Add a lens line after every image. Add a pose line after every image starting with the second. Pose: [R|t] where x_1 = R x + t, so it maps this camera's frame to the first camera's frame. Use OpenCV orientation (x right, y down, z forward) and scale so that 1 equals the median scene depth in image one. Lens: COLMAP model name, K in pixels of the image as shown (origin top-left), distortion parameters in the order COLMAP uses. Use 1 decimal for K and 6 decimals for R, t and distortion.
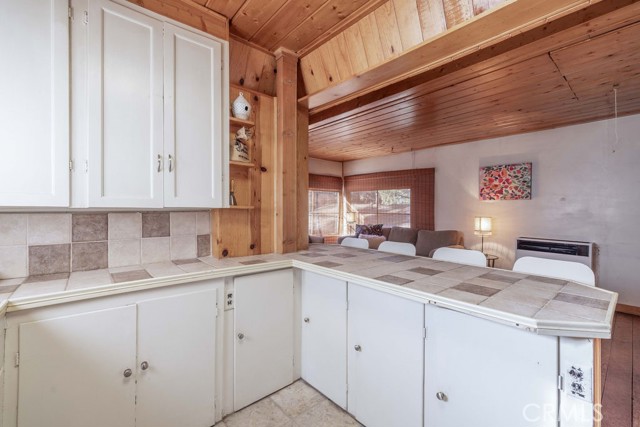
lens RADIAL K [[273.4, 0, 316.5], [0, 273.4, 211.5], [0, 0, 1]] dist [0.001863, -0.000964]
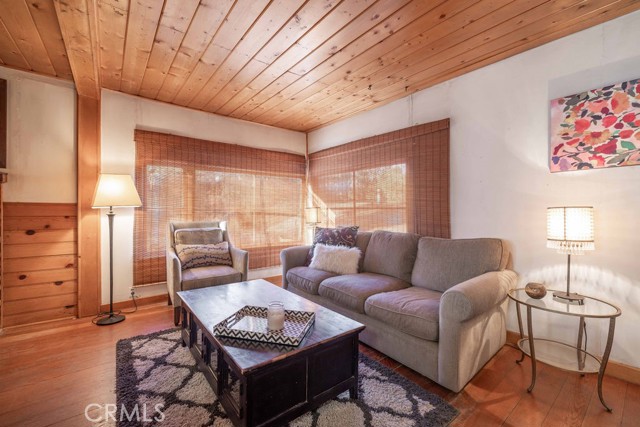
lens RADIAL K [[273.4, 0, 319.3], [0, 273.4, 214.7], [0, 0, 1]] dist [0.001863, -0.000964]
pose [[0.999556, -0.010080, -0.028034, 0.195703], [0.010145, 0.999946, 0.002187, 0.021704], [0.028010, -0.002471, 0.999605, 0.470041]]
